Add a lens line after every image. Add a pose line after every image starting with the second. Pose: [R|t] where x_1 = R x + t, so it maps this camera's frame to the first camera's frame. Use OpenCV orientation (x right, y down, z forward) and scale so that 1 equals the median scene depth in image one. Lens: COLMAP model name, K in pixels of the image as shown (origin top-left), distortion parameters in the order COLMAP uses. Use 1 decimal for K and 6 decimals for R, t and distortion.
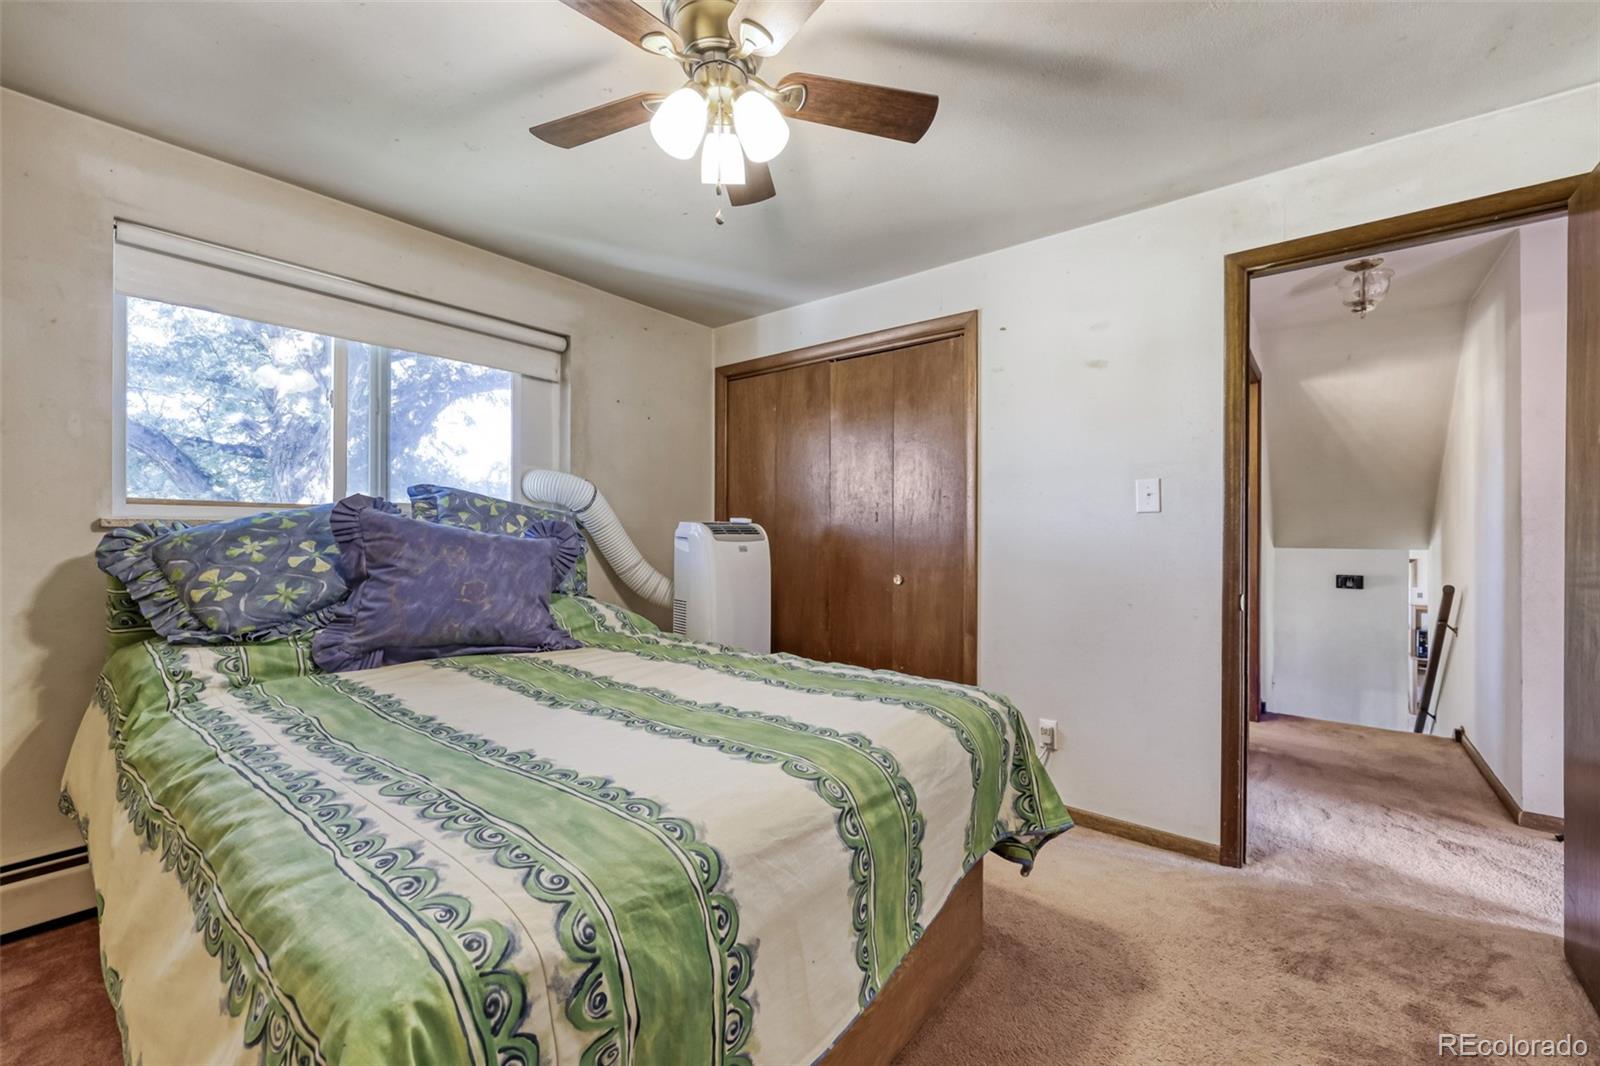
lens RADIAL K [[647.1, 0, 795.7], [0, 647.1, 531.3], [0, 0, 1]] dist [0.000473, 0.000143]
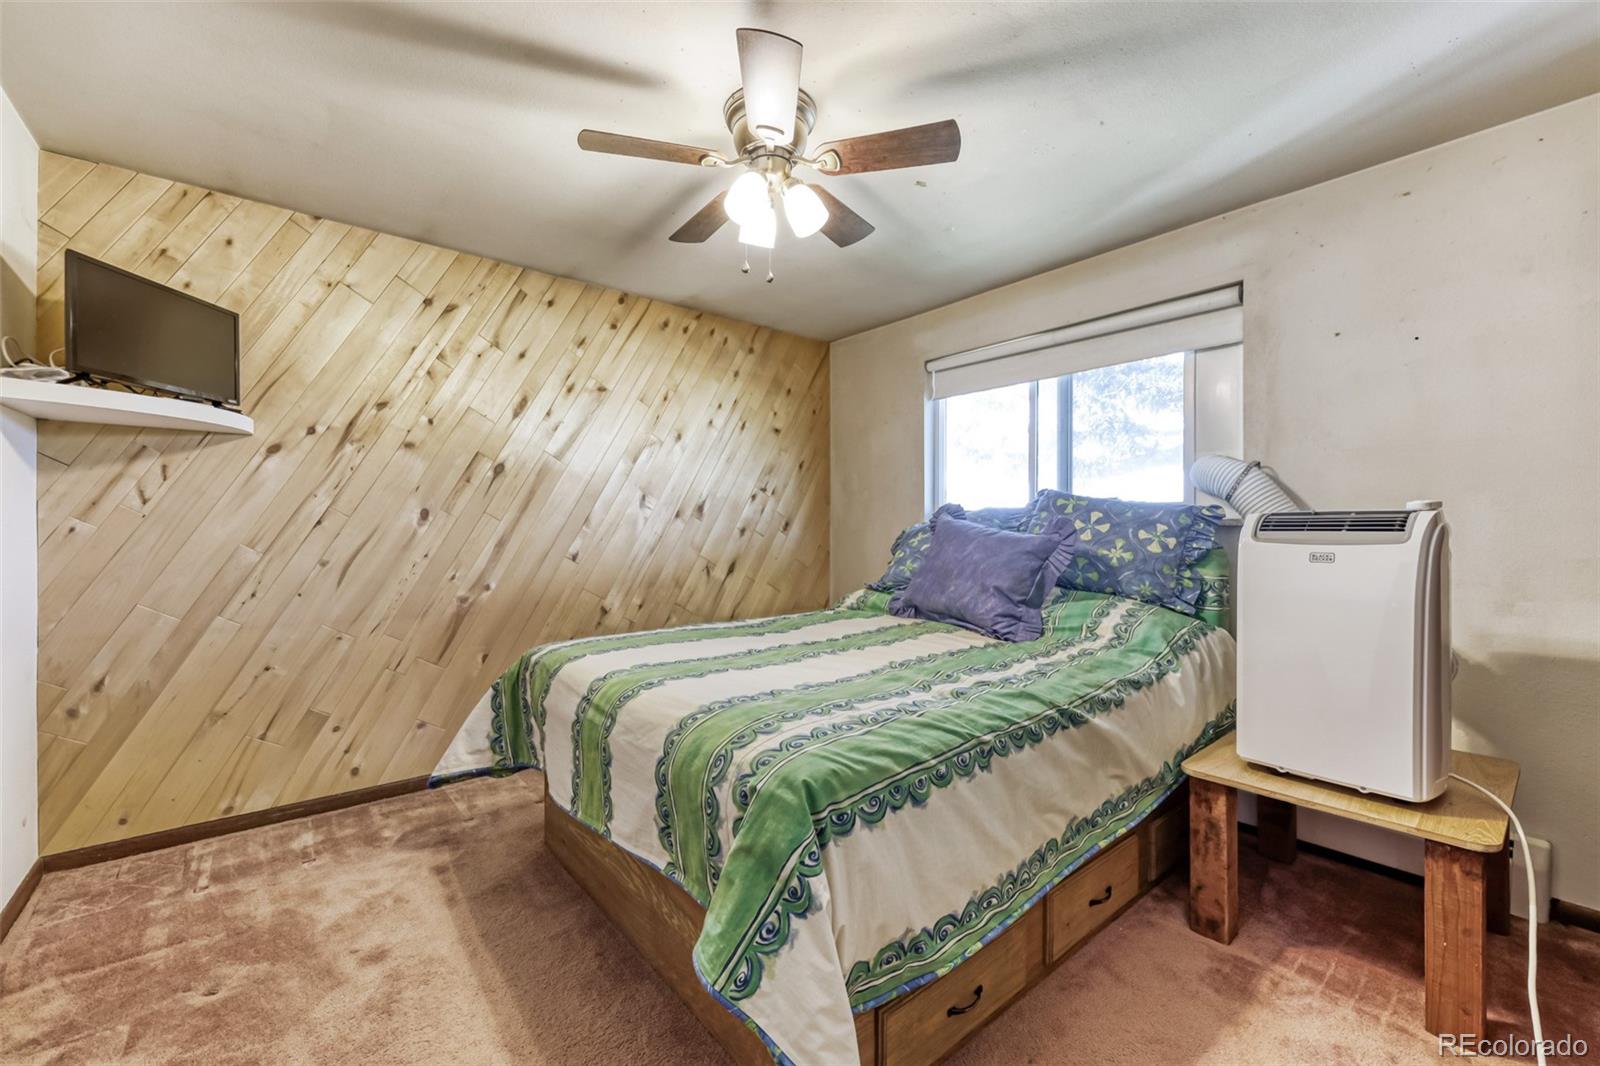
lens RADIAL K [[647.1, 0, 795.7], [0, 647.1, 531.3], [0, 0, 1]] dist [0.000473, 0.000143]
pose [[-0.204216, -0.000718, -0.978926, 0.807302], [-0.002310, 0.999997, -0.000252, 0.007381], [0.978923, 0.002210, -0.204217, 0.953328]]
